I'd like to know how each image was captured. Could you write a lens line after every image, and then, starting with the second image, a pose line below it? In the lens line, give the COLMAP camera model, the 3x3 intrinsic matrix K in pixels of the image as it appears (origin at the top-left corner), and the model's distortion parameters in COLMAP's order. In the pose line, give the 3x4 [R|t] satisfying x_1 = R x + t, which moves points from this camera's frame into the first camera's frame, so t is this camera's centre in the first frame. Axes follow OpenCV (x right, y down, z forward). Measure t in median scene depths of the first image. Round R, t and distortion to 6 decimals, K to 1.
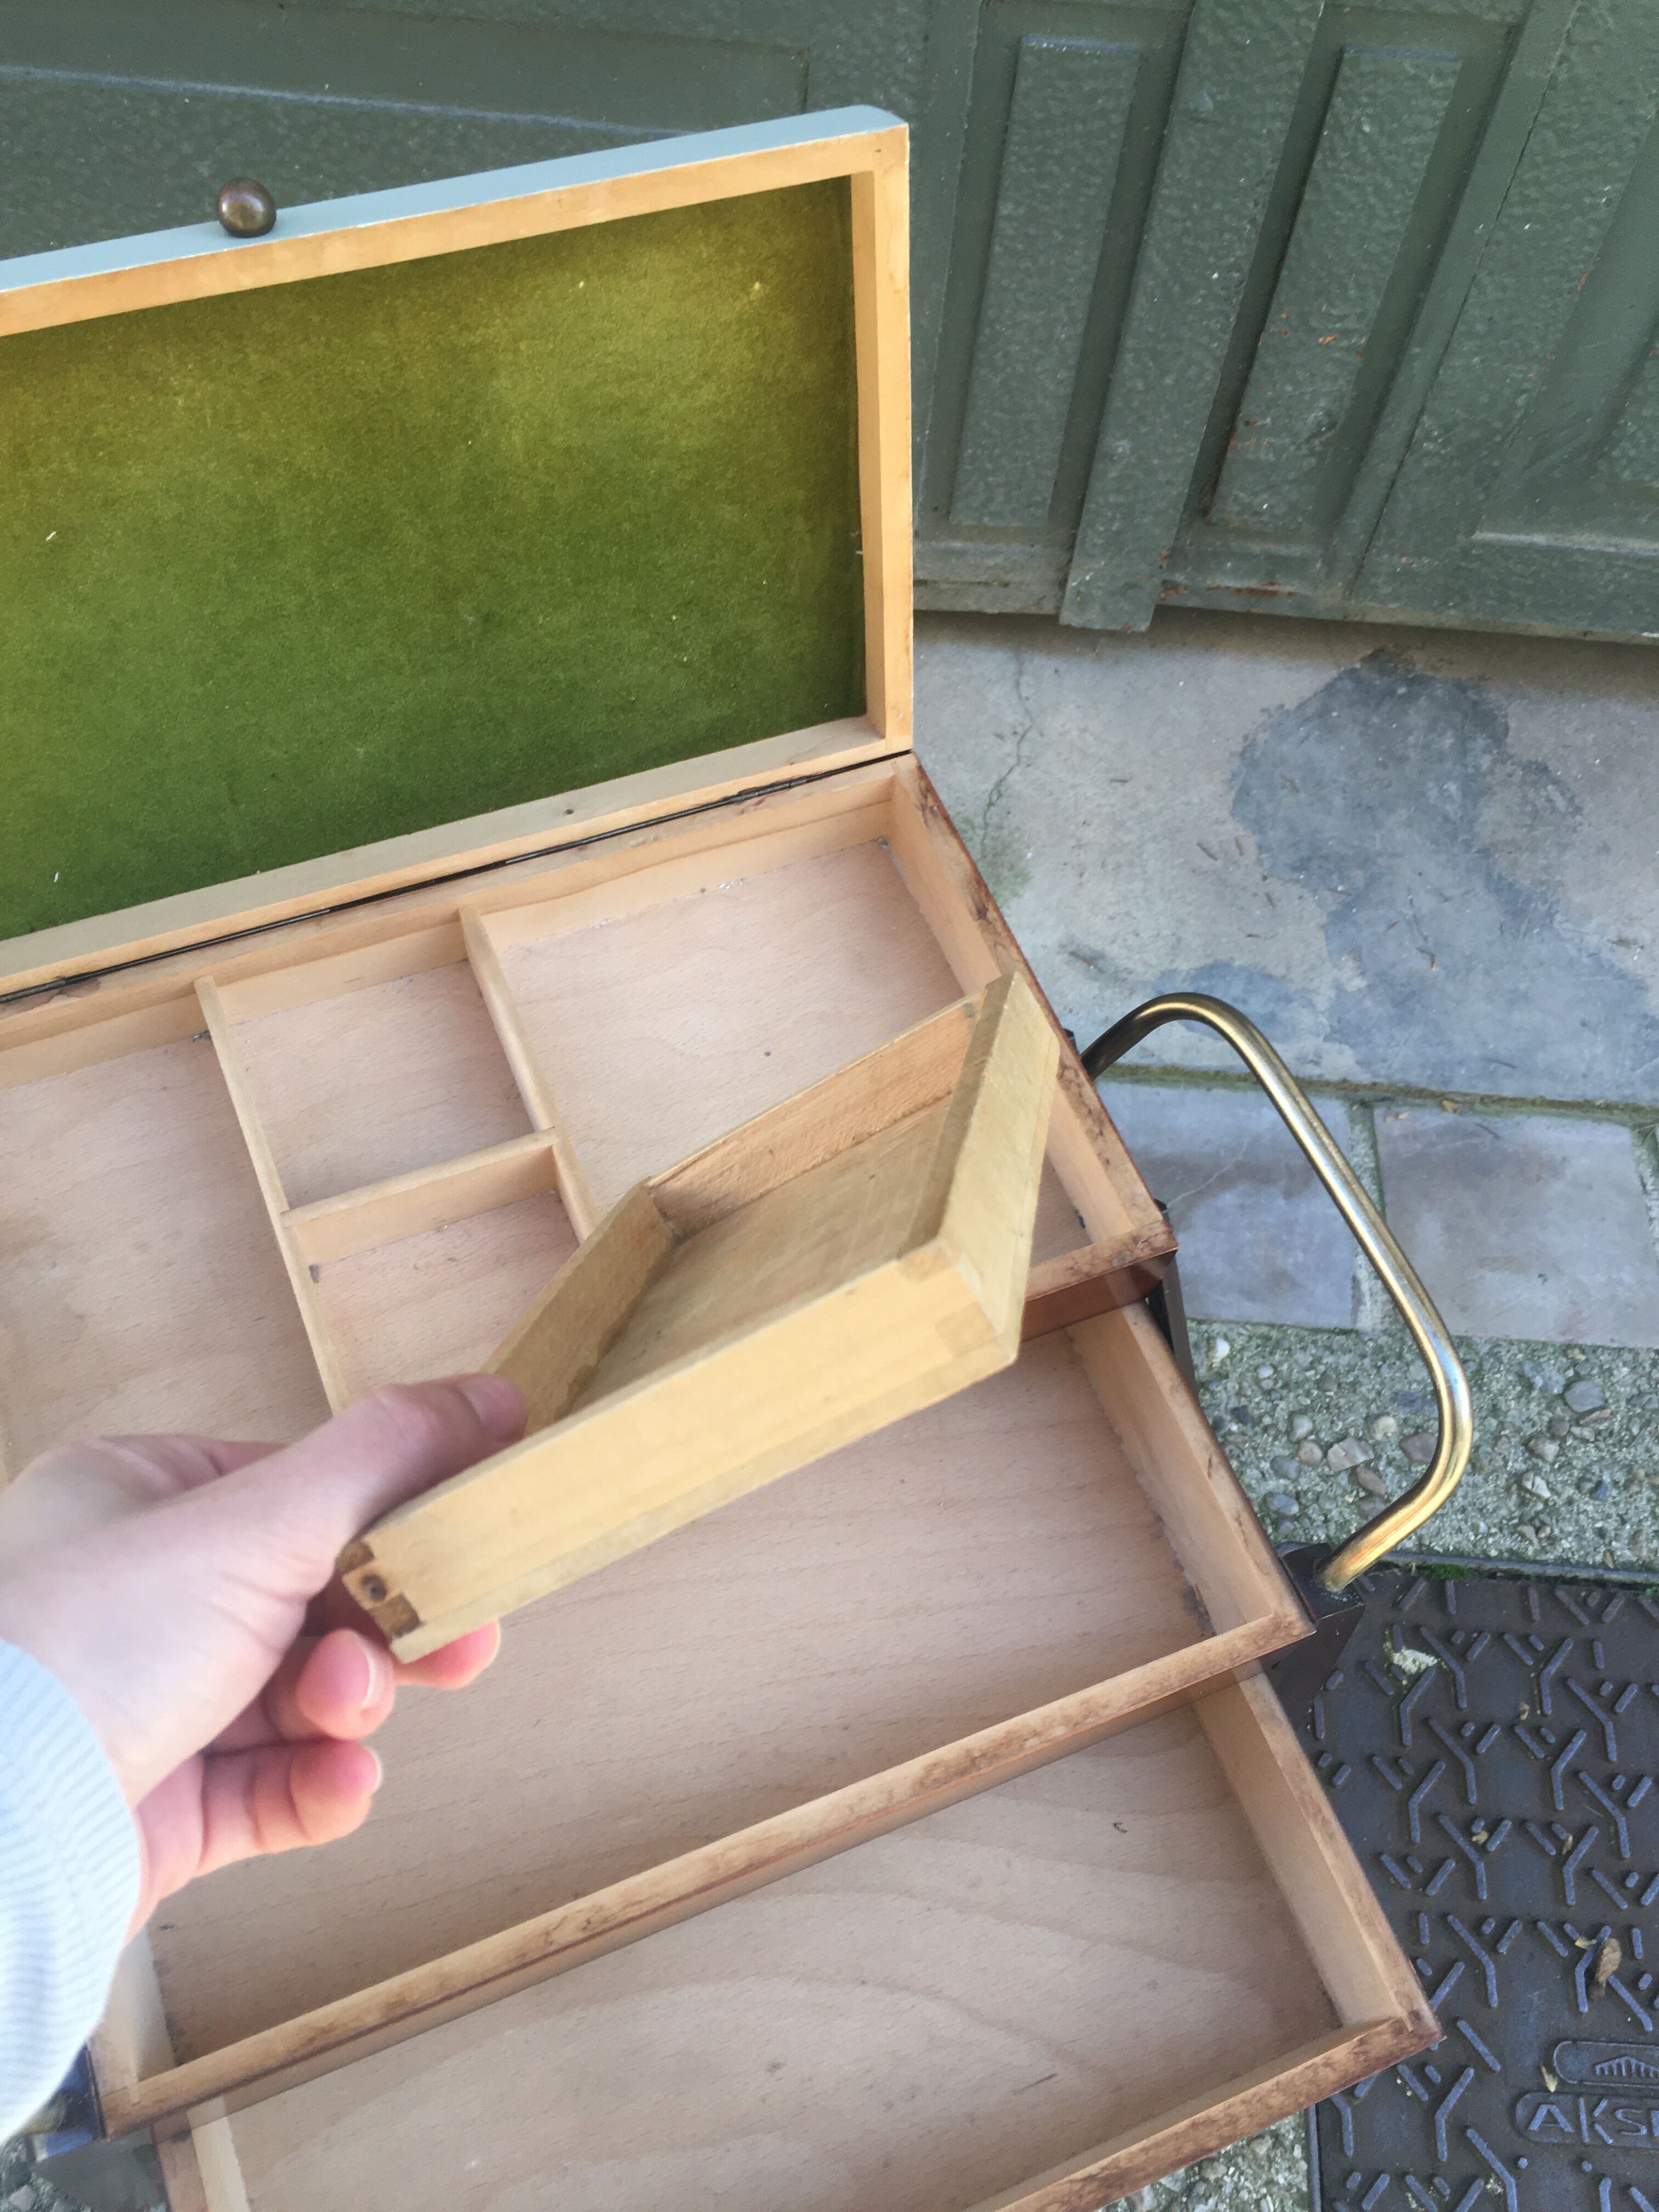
lens RADIAL K [[1884.4, 0, 833.2], [0, 1884.4, 1100.8], [0, 0, 1]] dist [0.090402, -0.142798]
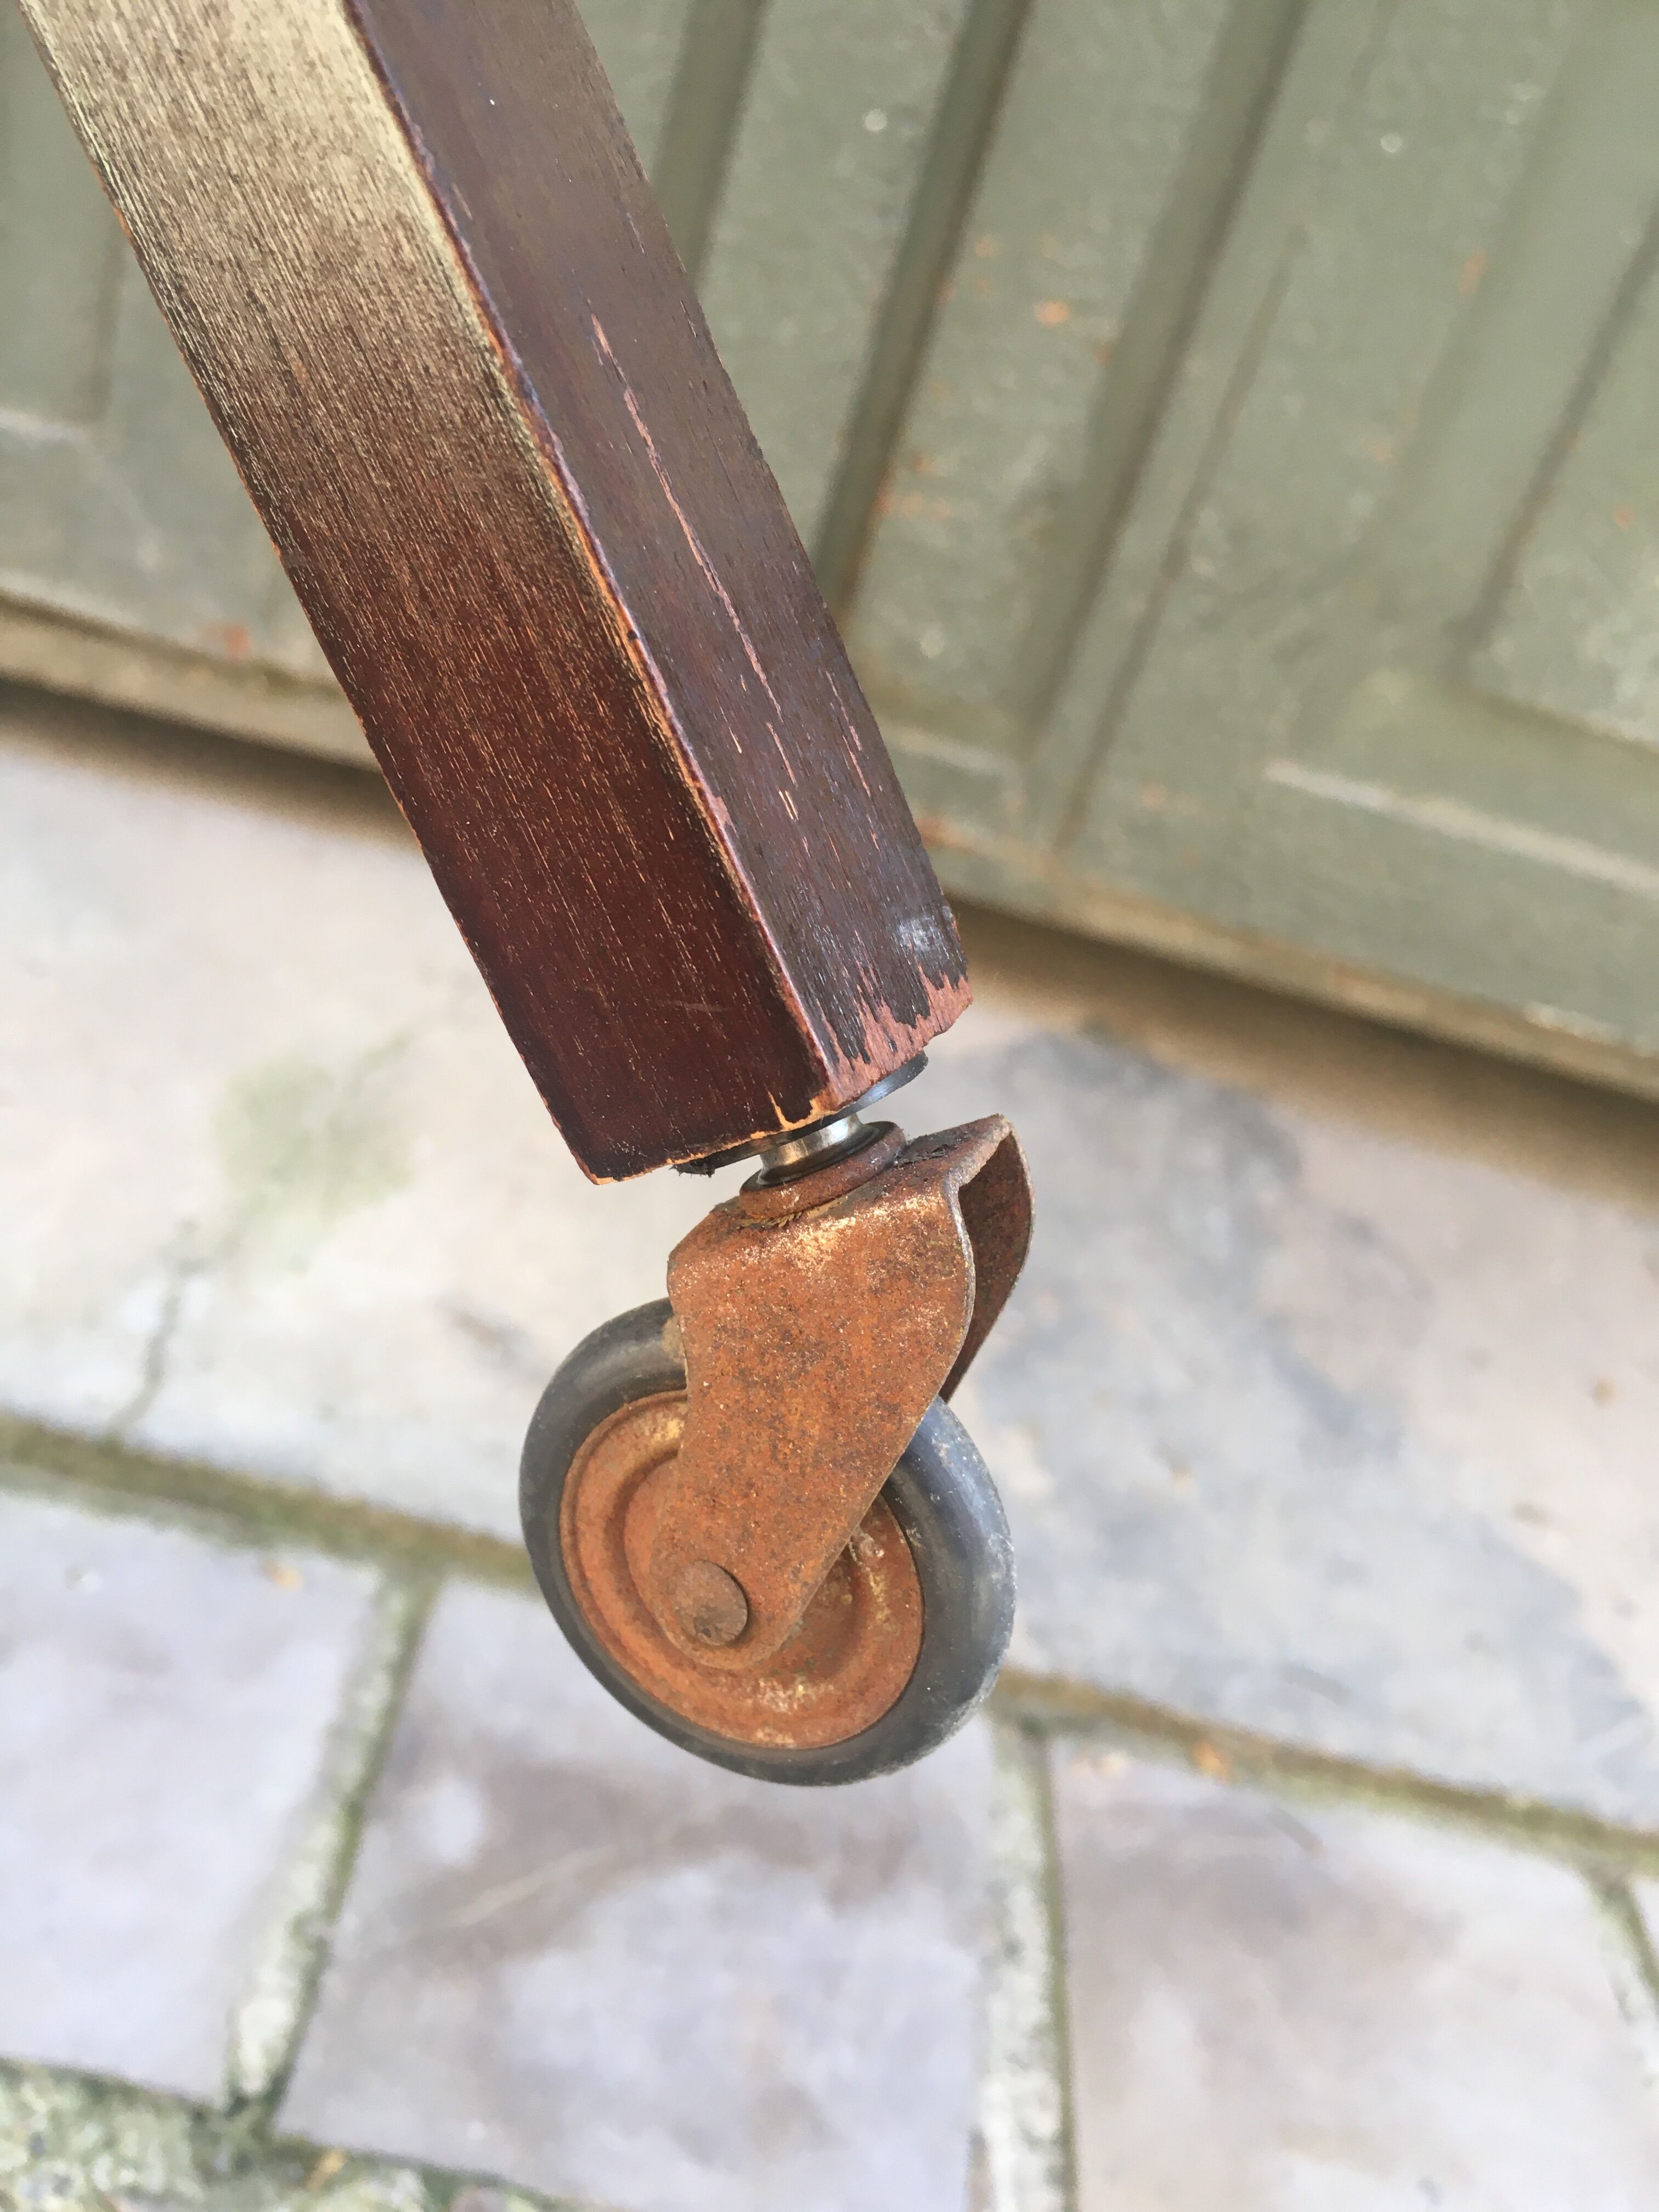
lens RADIAL K [[1958.9, 0, 829.5], [0, 1958.9, 1106.0], [0, 0, 1]] dist [0.075746, -0.162169]
pose [[0.975816, 0.187149, 0.112953, 0.154936], [-0.114850, 0.878604, -0.463534, 0.094476], [-0.185991, 0.439351, 0.878850, 0.539564]]
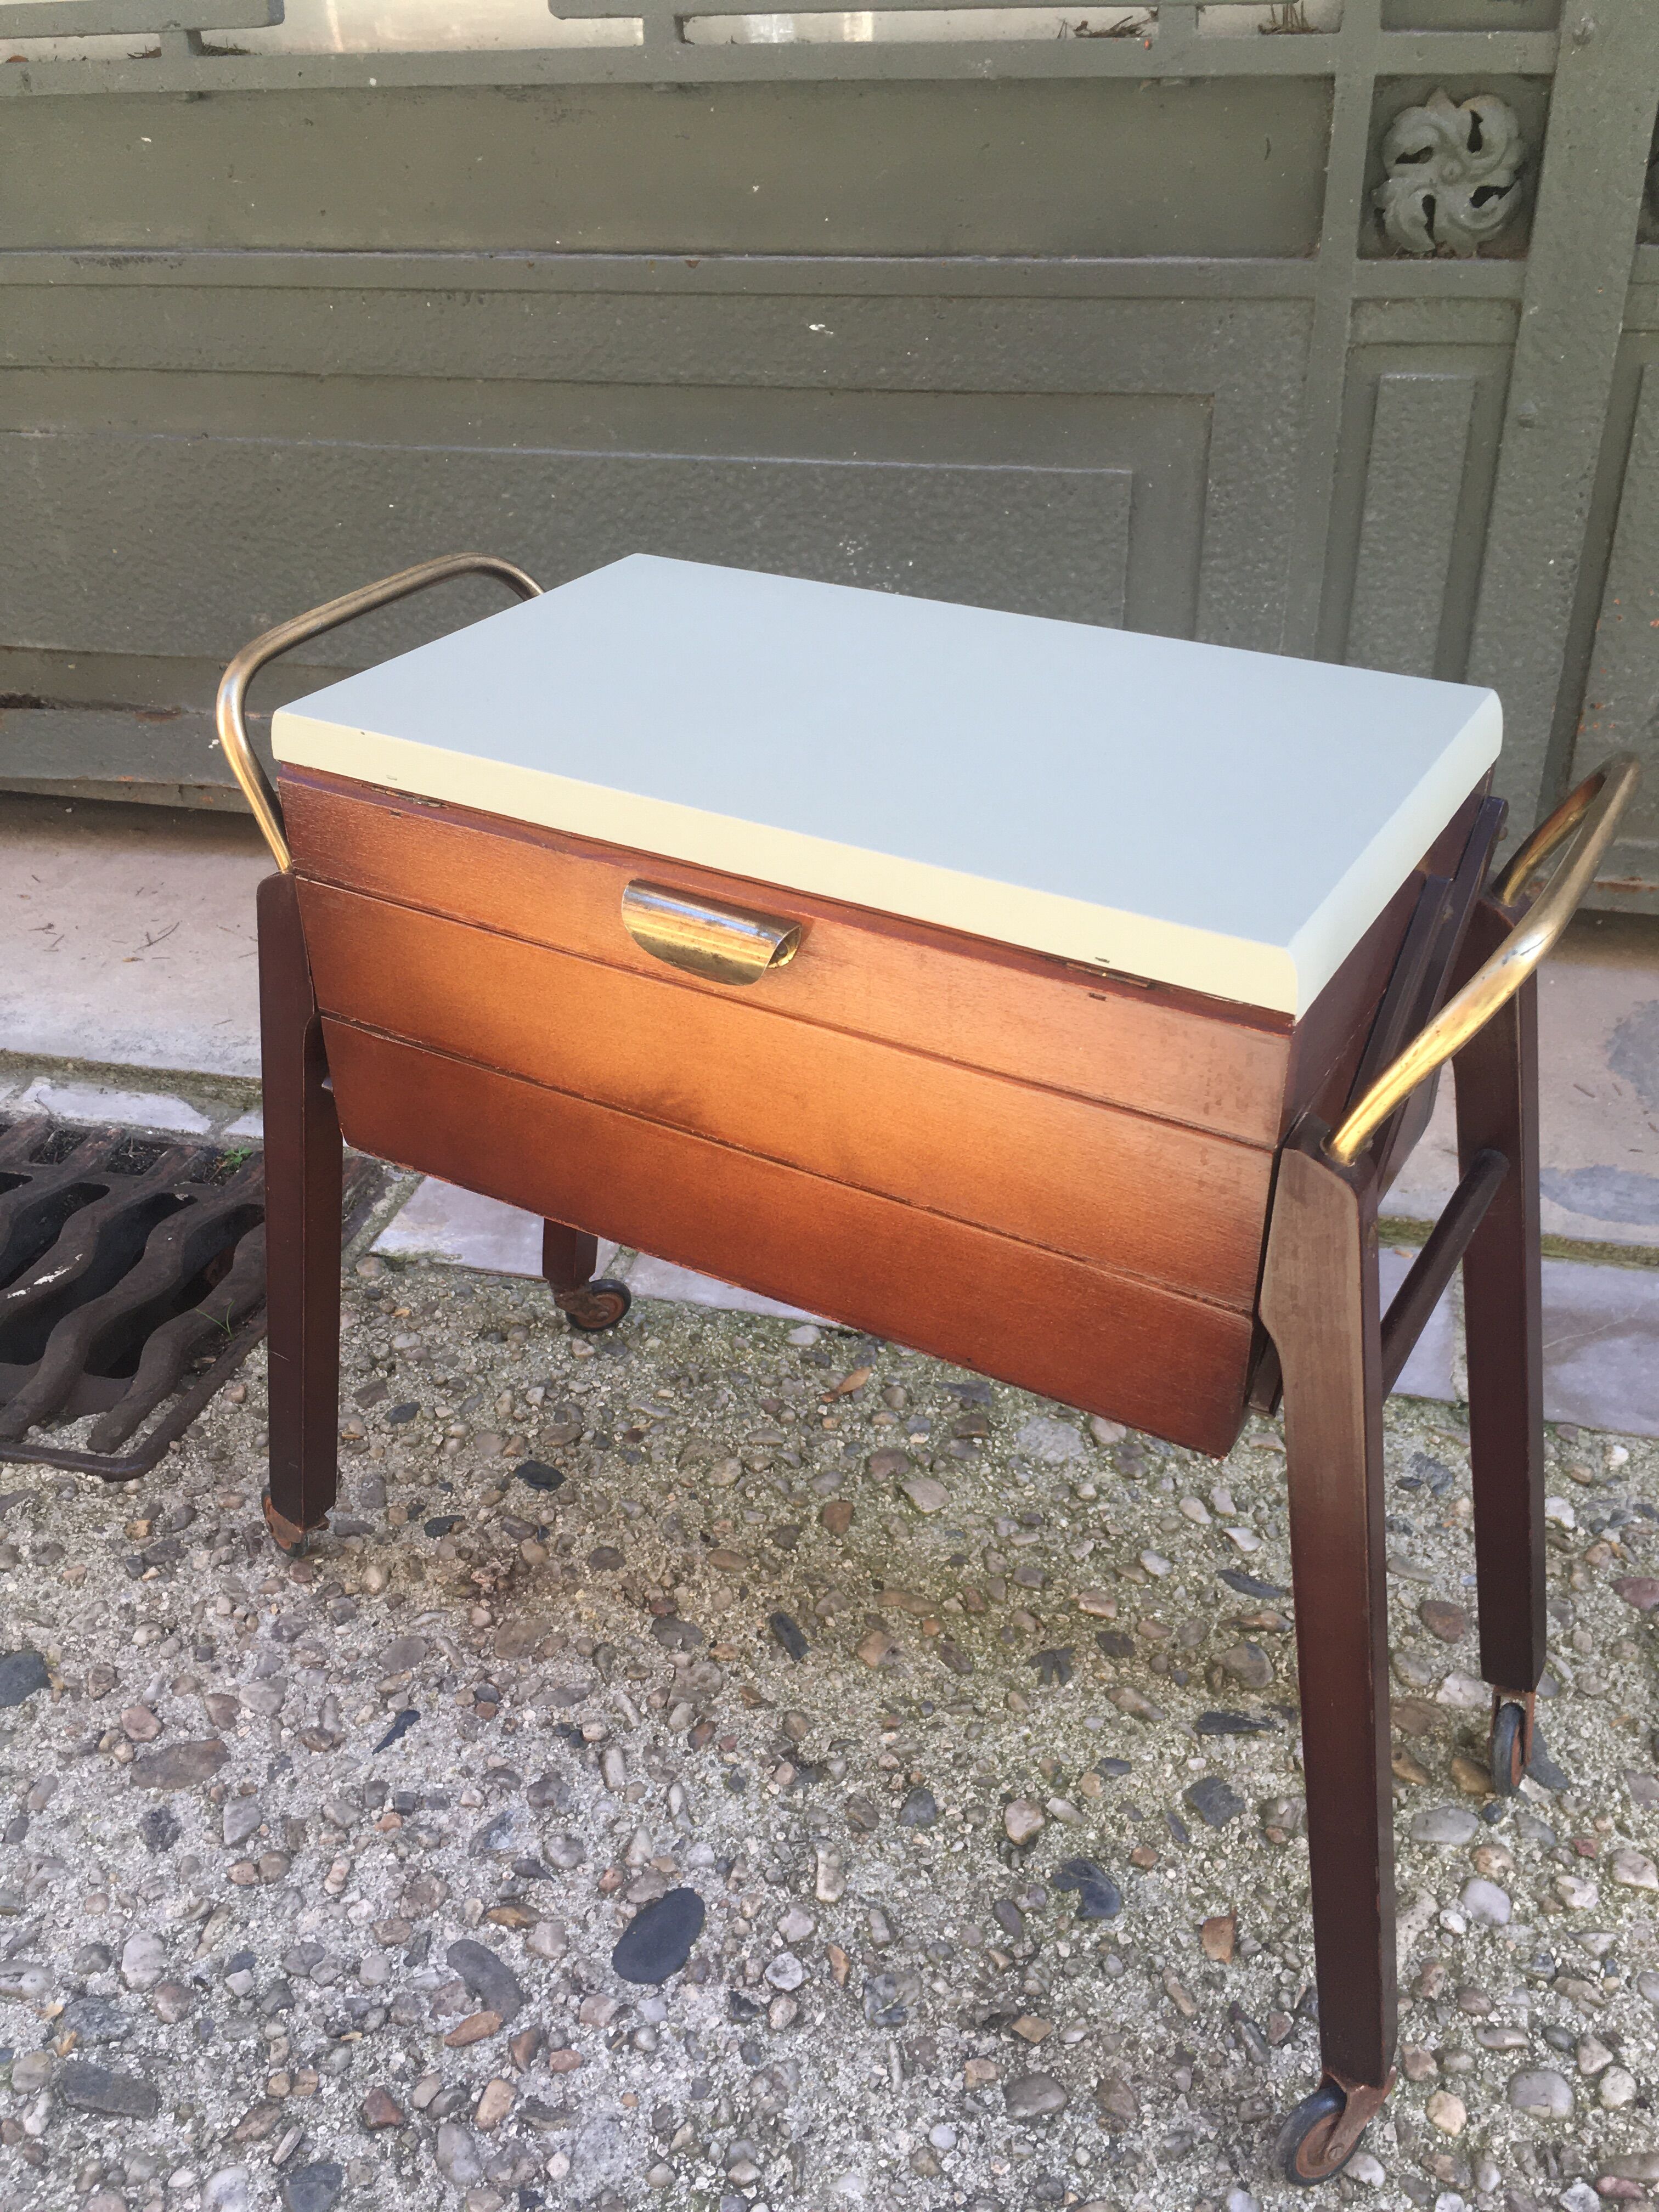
lens RADIAL K [[1892.5, 0, 831.1], [0, 1892.5, 1095.3], [0, 0, 1]] dist [0.087776, -0.137353]
pose [[0.975315, 0.029178, -0.218880, 0.027006], [-0.132334, 0.870743, -0.473597, 0.440442], [0.176769, 0.490872, 0.853110, 0.043022]]
